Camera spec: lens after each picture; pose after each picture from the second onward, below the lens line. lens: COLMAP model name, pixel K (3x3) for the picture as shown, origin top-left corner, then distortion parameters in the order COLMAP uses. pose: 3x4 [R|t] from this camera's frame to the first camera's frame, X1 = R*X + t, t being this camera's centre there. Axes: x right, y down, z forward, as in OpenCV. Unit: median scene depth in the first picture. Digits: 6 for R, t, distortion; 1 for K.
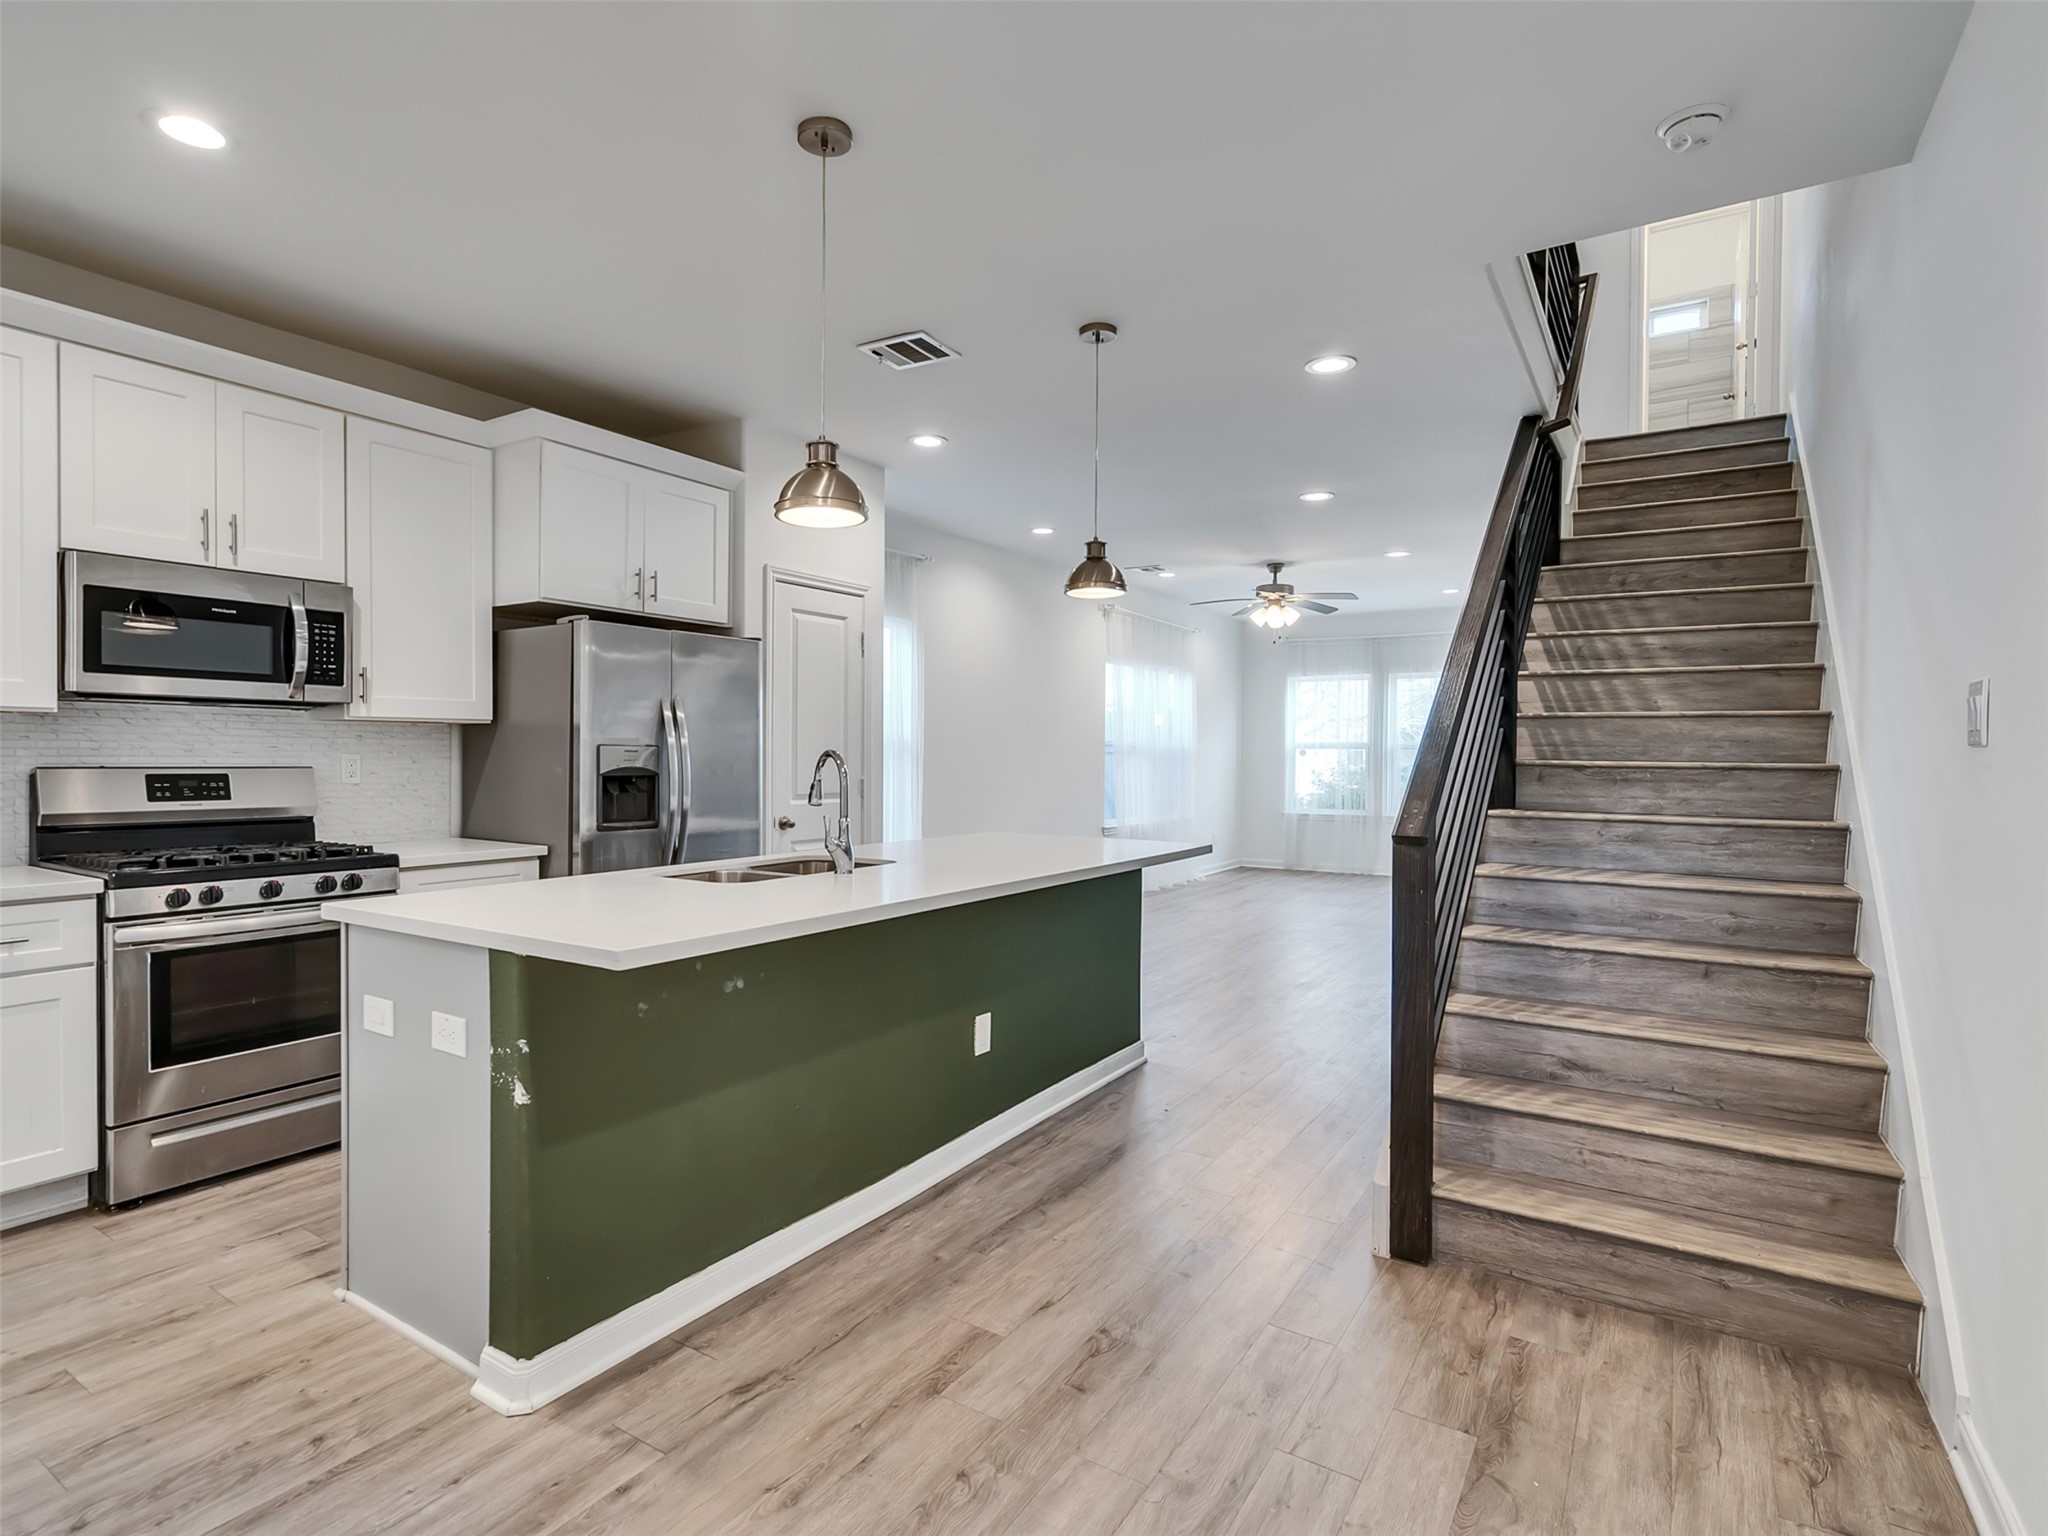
lens RADIAL K [[1043.3, 0, 1016.4], [0, 1043.3, 771.4], [0, 0, 1]] dist [-0.009129, 0.004458]
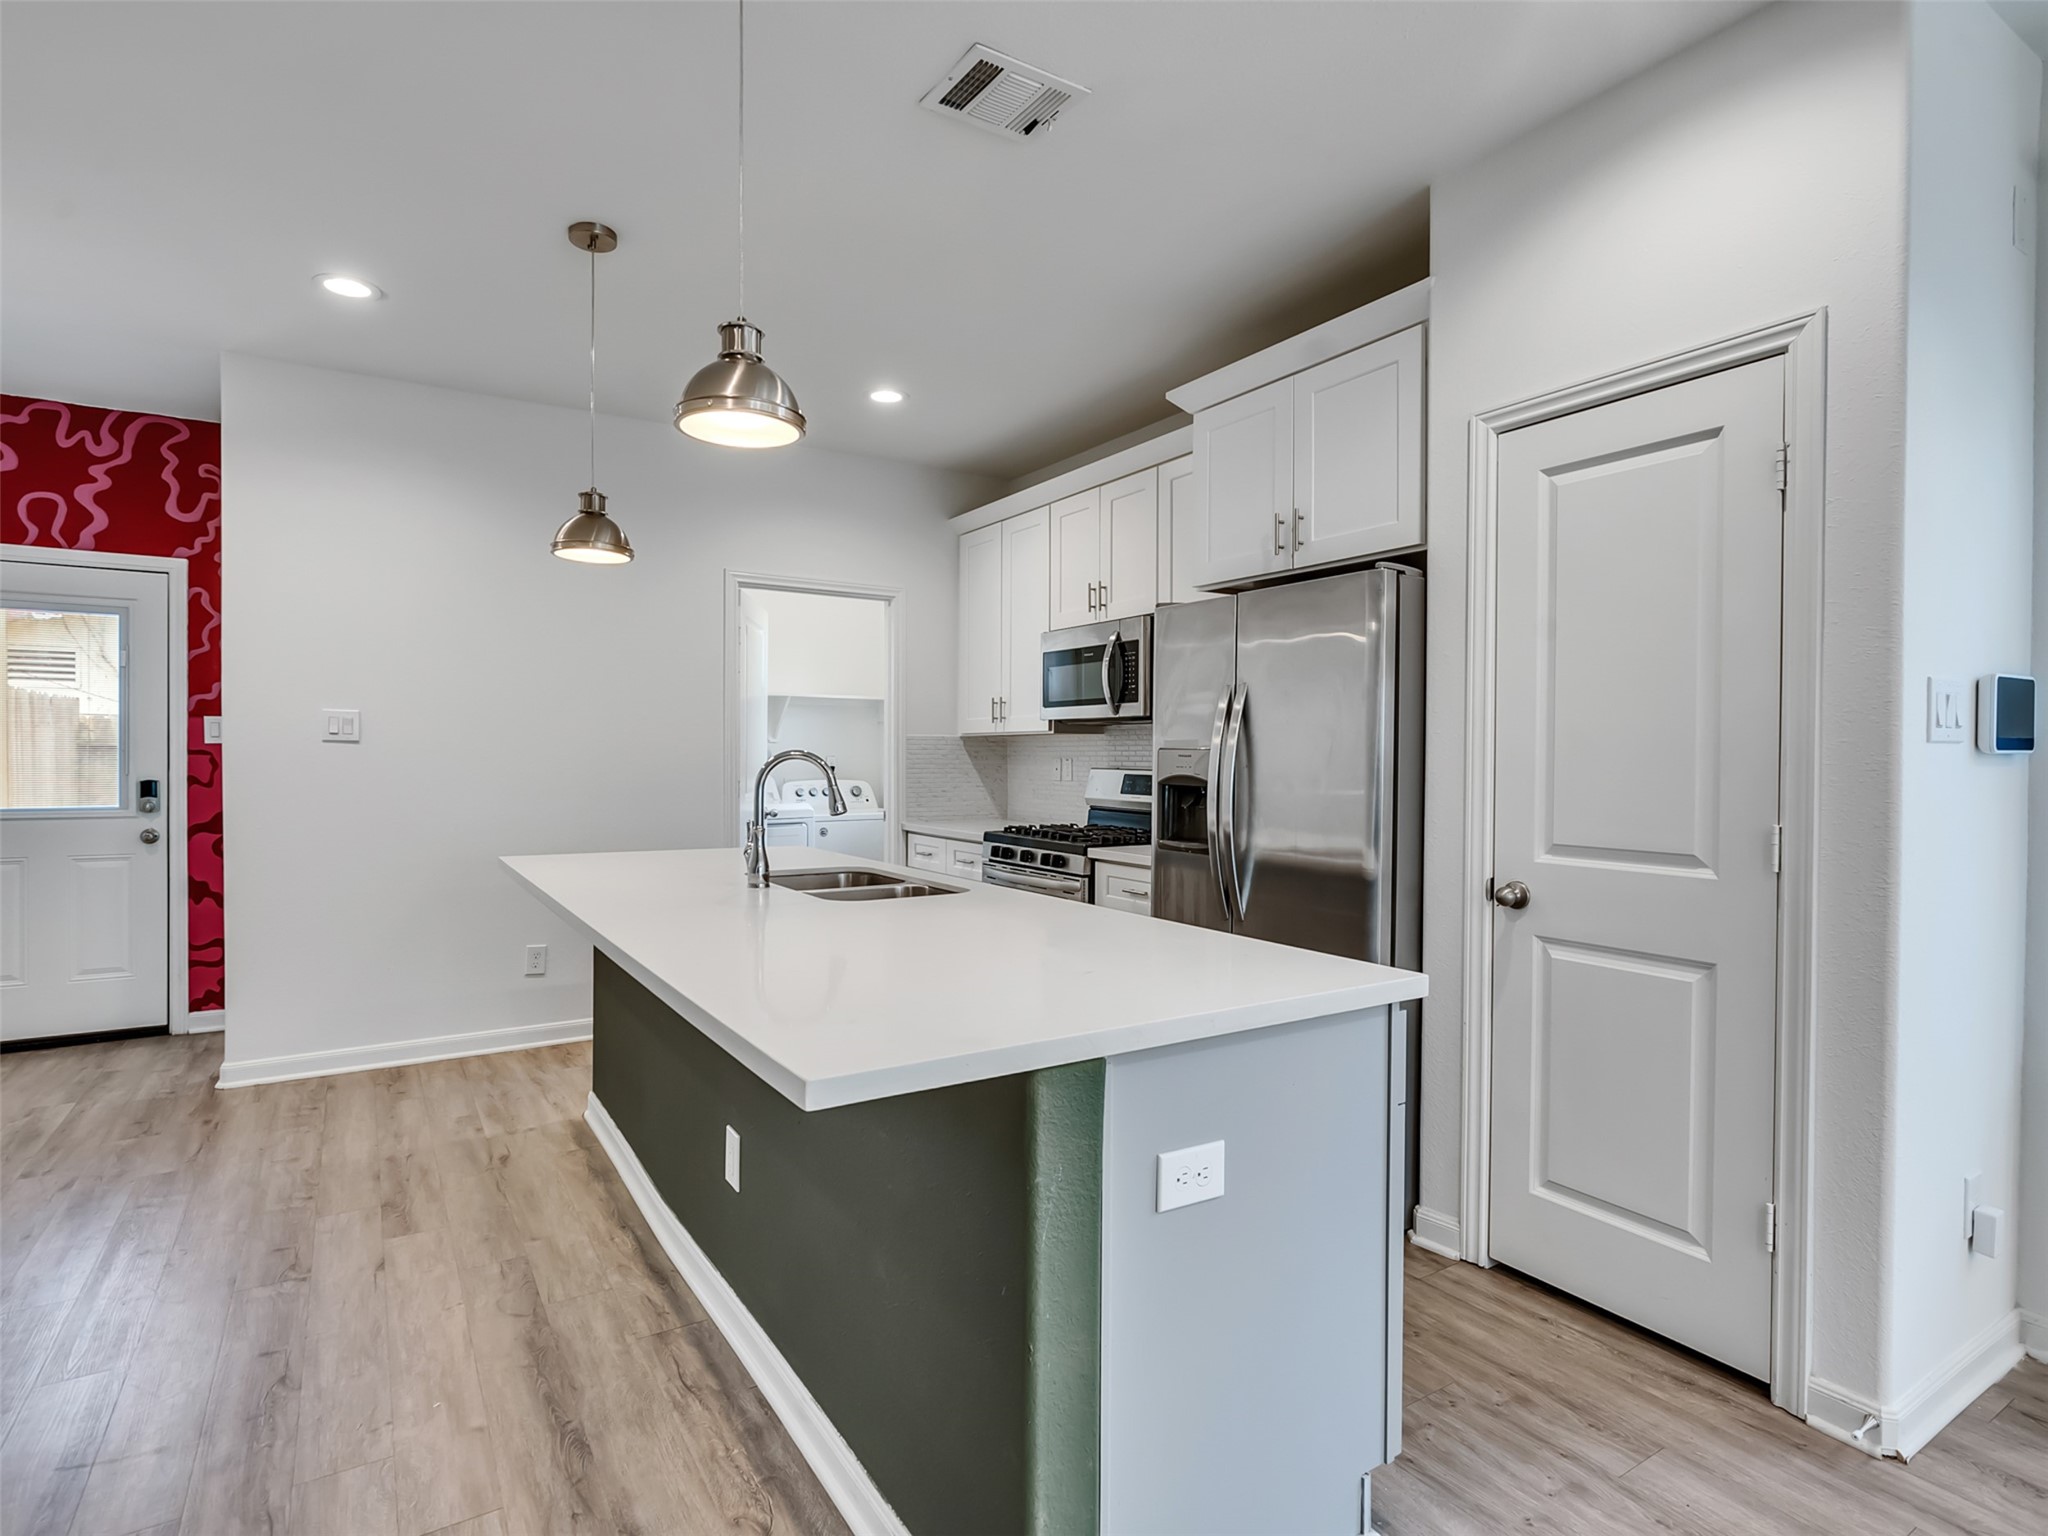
lens RADIAL K [[1043.3, 0, 1006.9], [0, 1043.3, 767.4], [0, 0, 1]] dist [-0.009129, 0.004458]
pose [[-0.433409, 0.000788, -0.901197, 0.695256], [-0.021495, 0.999706, 0.011212, -0.026825], [0.900941, 0.024230, -0.433265, 1.978147]]
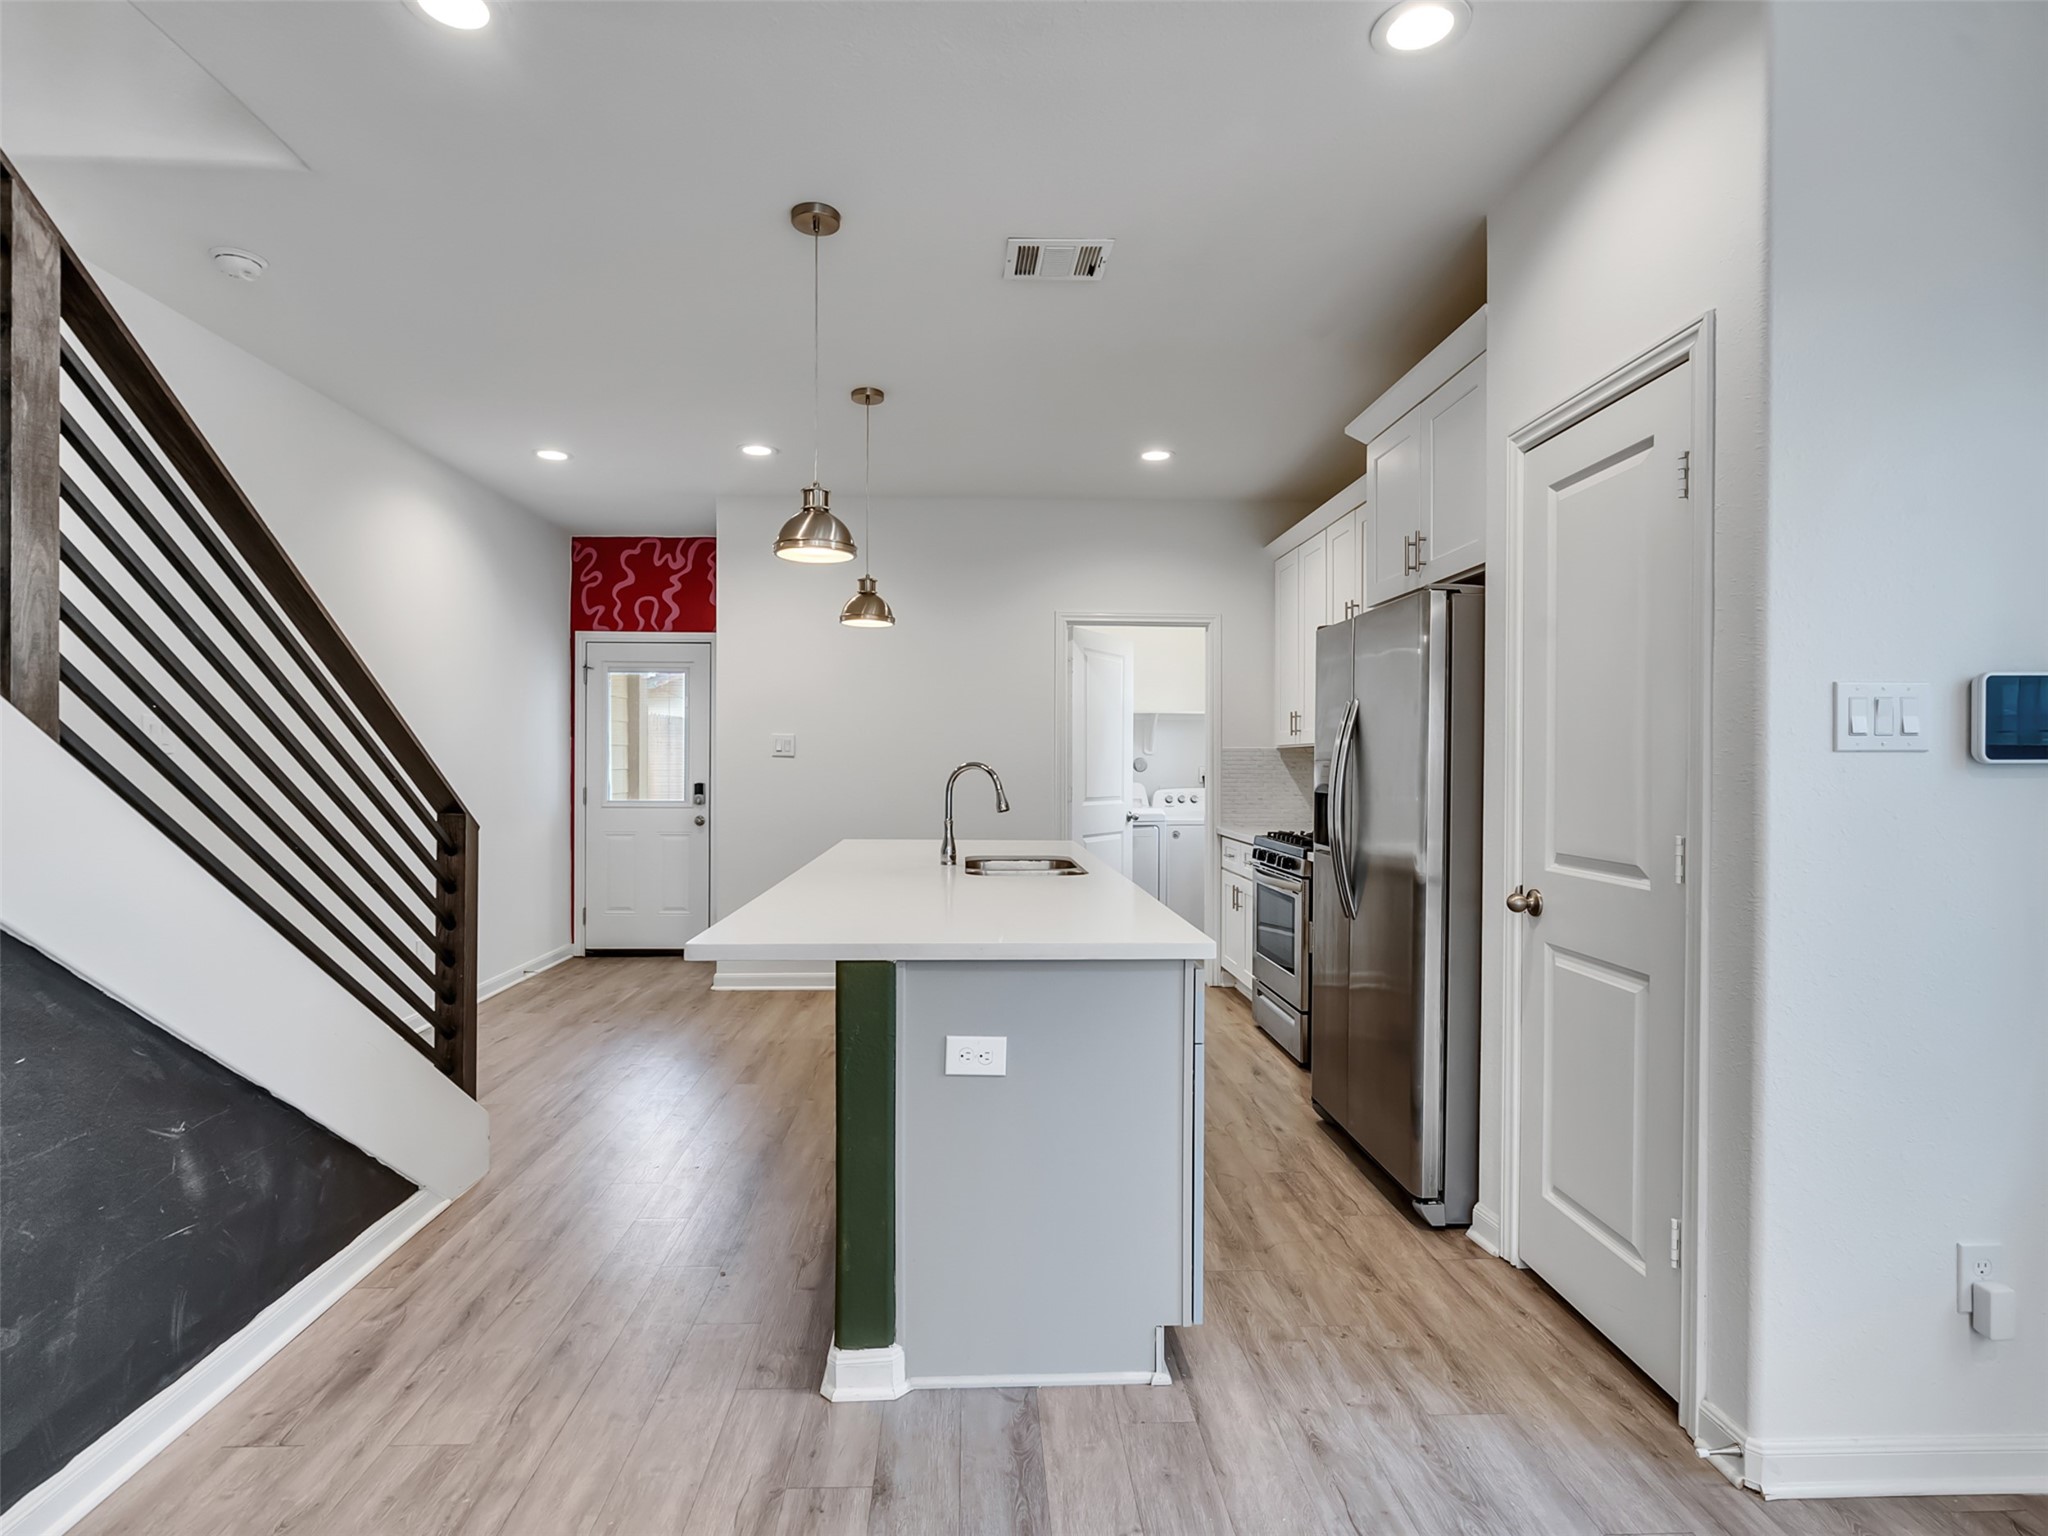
lens RADIAL K [[1043.3, 0, 1004.8], [0, 1043.3, 768.1], [0, 0, 1]] dist [-0.009129, 0.004458]
pose [[-0.823777, -0.006437, -0.566877, 0.587041], [-0.016804, 0.999773, 0.013067, -0.040350], [0.566665, 0.020290, -0.823699, 2.543446]]
